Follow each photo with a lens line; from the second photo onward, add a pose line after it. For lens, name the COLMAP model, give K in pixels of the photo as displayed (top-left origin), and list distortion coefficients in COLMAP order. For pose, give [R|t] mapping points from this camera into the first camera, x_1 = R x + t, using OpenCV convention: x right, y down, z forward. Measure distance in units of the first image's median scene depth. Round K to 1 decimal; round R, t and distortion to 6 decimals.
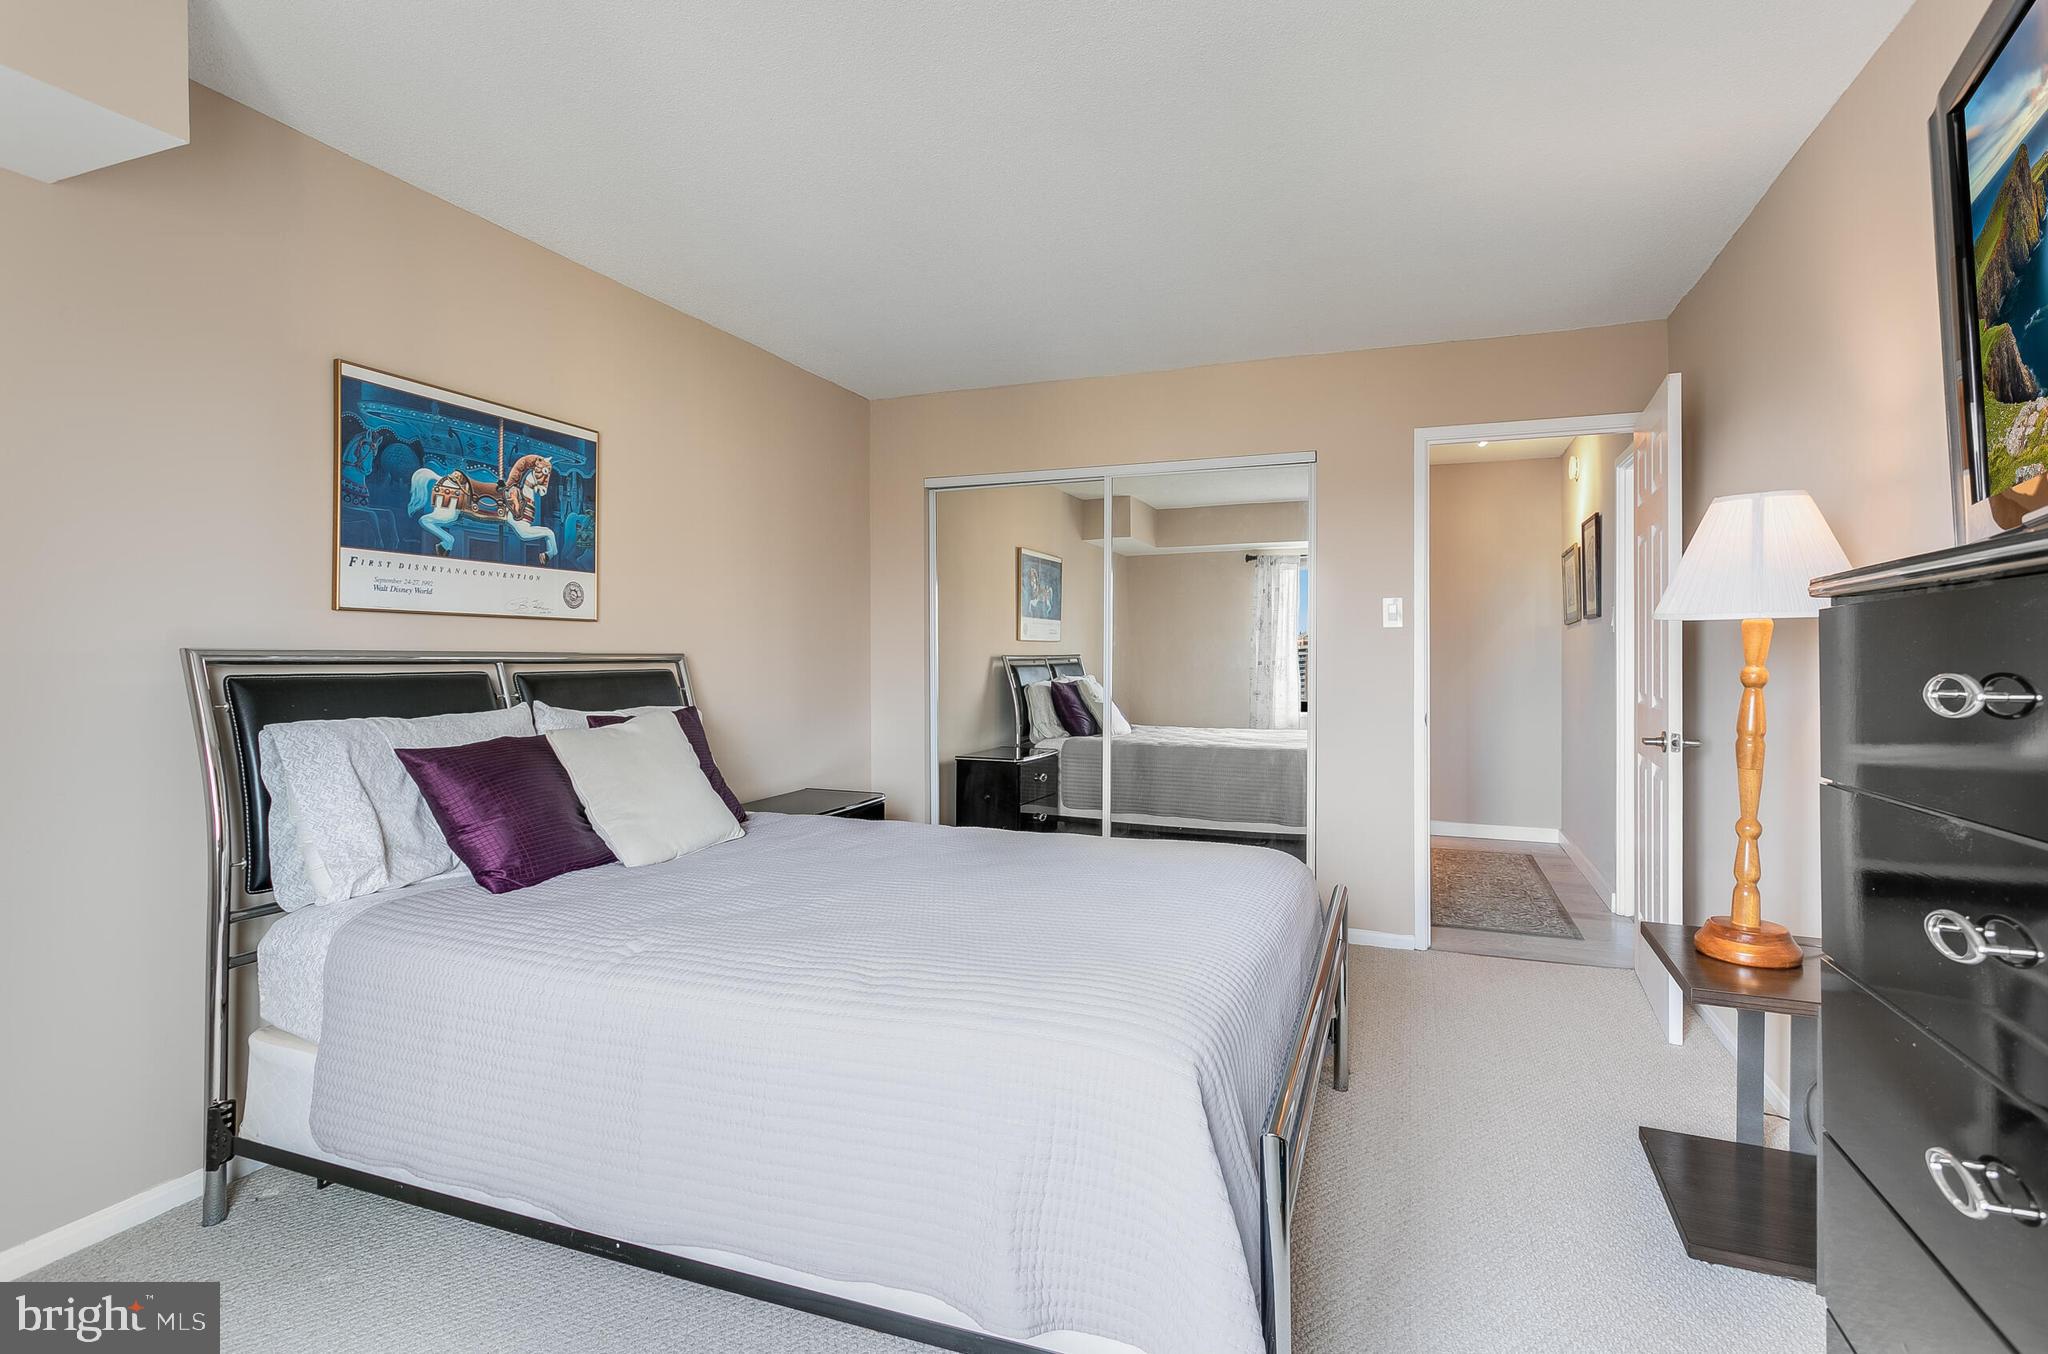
lens RADIAL K [[973.7, 0, 1030.8], [0, 973.7, 657.7], [0, 0, 1]] dist [0.001906, -0.000178]
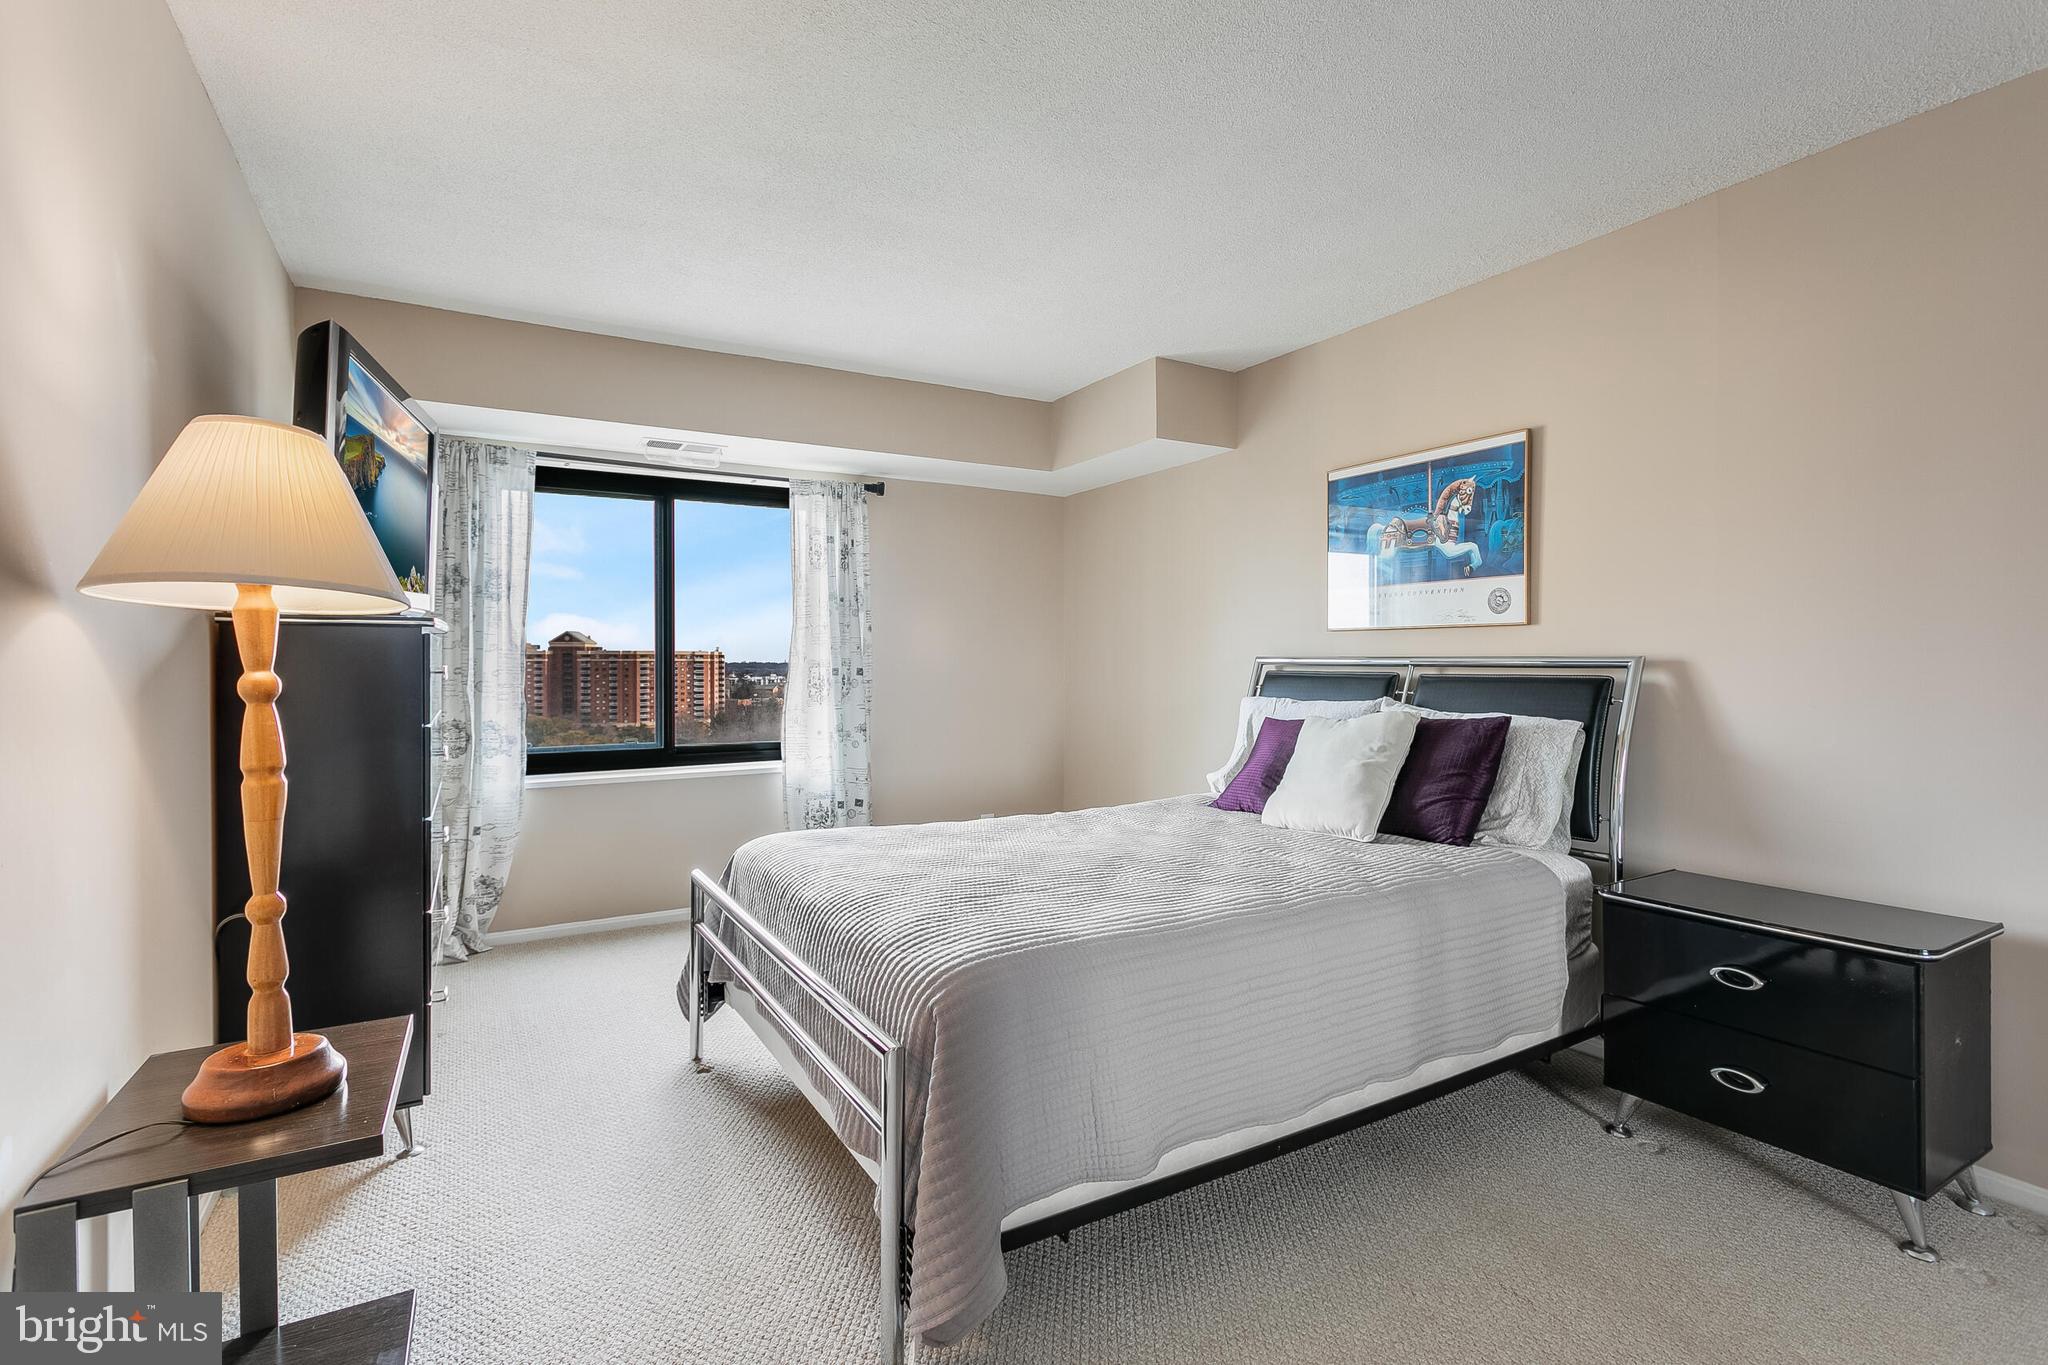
lens RADIAL K [[978.4, 0, 1037.2], [0, 978.4, 668.0], [0, 0, 1]] dist [0.001493, 0.000004]
pose [[-0.629018, 0.007993, -0.777350, 0.676818], [-0.000220, 0.999945, 0.010460, -0.004021], [0.777391, 0.006750, -0.628982, 1.341968]]
